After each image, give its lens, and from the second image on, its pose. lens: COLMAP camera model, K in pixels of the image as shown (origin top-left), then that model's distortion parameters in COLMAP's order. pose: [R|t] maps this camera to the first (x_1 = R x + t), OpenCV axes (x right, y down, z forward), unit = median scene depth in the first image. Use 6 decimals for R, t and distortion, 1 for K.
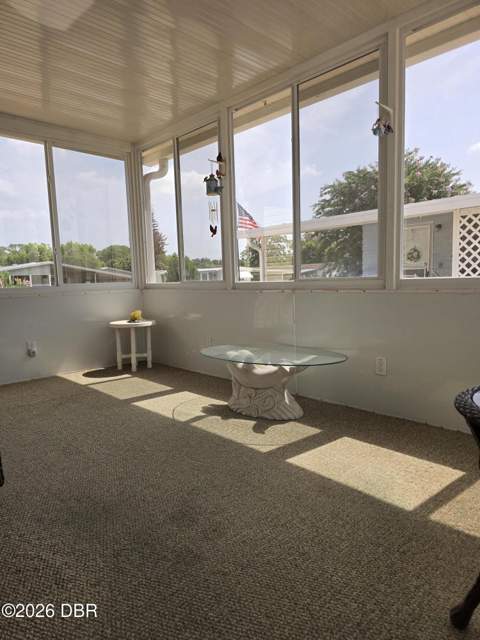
lens RADIAL K [[424.5, 0, 242.9], [0, 424.5, 330.9], [0, 0, 1]] dist [0.059764, -0.048909]
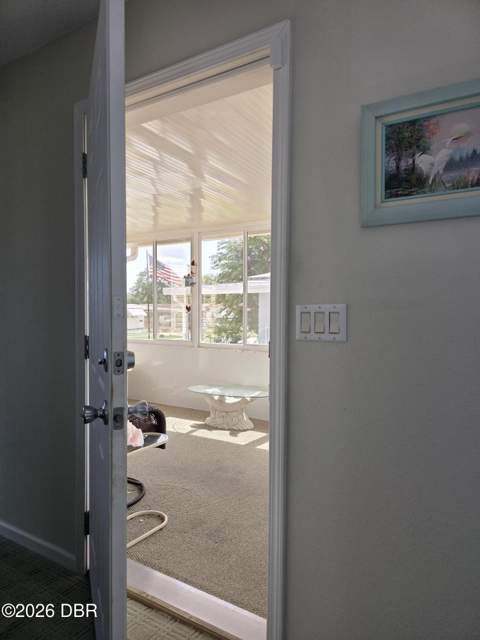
lens RADIAL K [[435.1, 0, 240.0], [0, 435.1, 320.0], [0, 0, 1]] dist [0.047514, -0.052275]
pose [[0.964812, 0.031925, 0.260996, -0.367412], [-0.003827, 0.994202, -0.107462, -0.037420], [-0.262914, 0.102681, 0.959340, -0.670784]]
